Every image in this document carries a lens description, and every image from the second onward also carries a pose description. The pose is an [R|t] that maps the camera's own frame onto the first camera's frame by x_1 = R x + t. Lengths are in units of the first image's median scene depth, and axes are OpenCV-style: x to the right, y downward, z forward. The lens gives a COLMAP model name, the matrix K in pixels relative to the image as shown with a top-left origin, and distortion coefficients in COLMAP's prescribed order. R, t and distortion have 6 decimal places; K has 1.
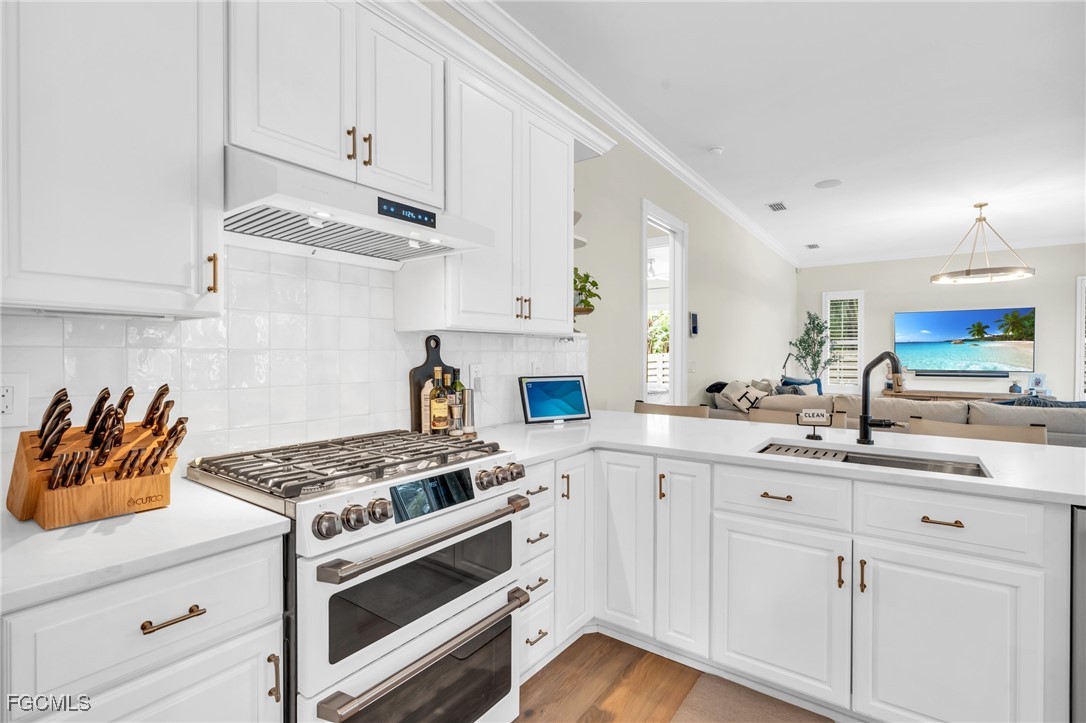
lens RADIAL K [[524.7, 0, 543.0], [0, 524.7, 361.5], [0, 0, 1]] dist [0.000091, -0.000022]
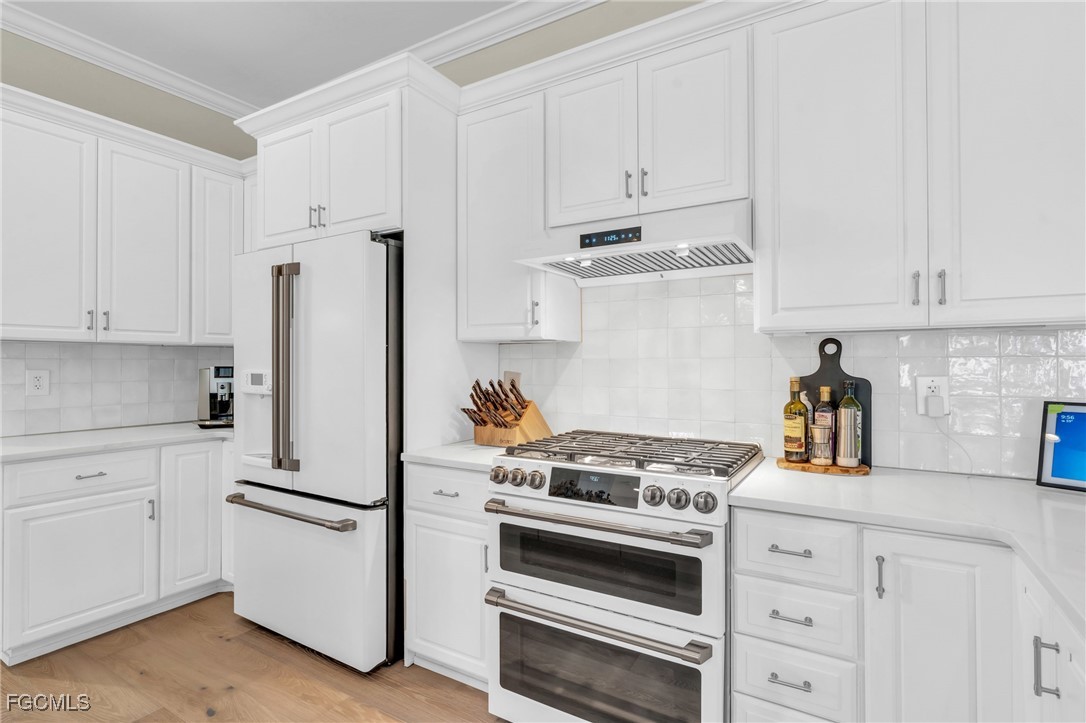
lens RADIAL K [[524.7, 0, 543.0], [0, 524.7, 361.5], [0, 0, 1]] dist [0.000091, -0.000022]
pose [[0.094545, -0.002748, -0.995517, 0.816147], [-0.012263, 0.999917, -0.003925, -0.008063], [0.995445, 0.012579, 0.094503, 0.716130]]
